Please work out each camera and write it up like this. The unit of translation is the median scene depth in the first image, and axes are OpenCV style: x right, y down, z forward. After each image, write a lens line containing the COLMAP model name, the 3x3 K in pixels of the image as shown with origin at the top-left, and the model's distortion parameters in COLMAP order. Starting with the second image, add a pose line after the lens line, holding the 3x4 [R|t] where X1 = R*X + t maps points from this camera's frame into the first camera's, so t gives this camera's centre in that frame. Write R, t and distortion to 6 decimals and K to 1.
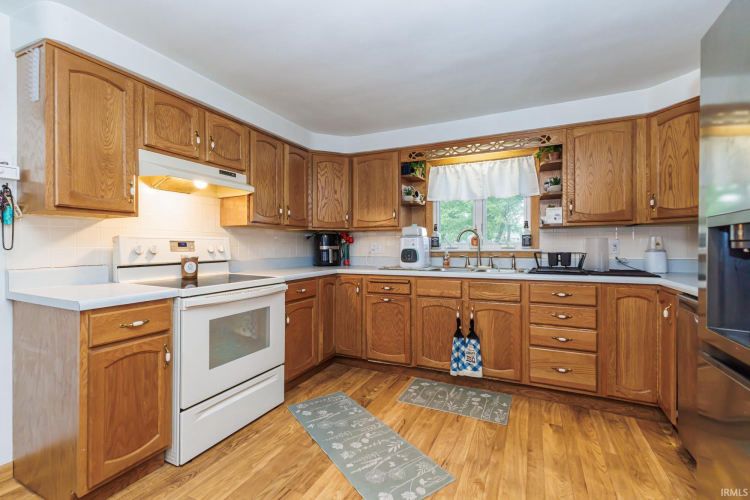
lens RADIAL K [[326.5, 0, 375.0], [0, 326.5, 250.0], [0, 0, 1]] dist [0.011969, 0.000066]
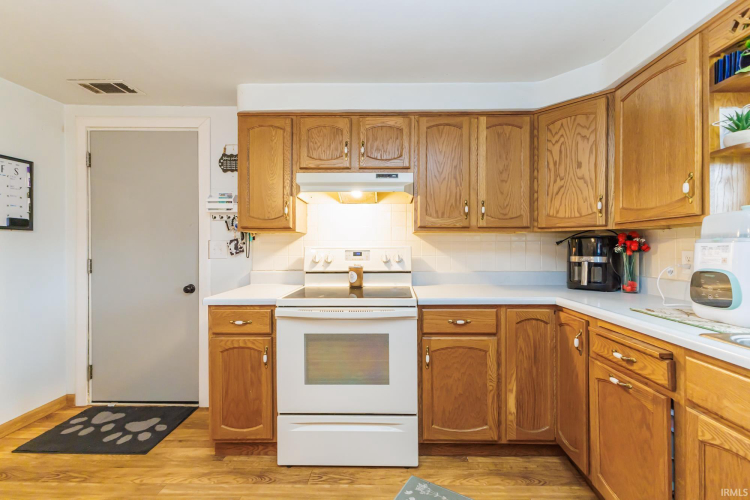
lens RADIAL K [[326.5, 0, 375.0], [0, 326.5, 250.0], [0, 0, 1]] dist [0.011969, 0.000066]
pose [[0.430601, 0.004426, -0.902532, 0.357098], [-0.012201, 0.999925, -0.000918, -0.028399], [0.902460, 0.011406, 0.430623, 0.593042]]
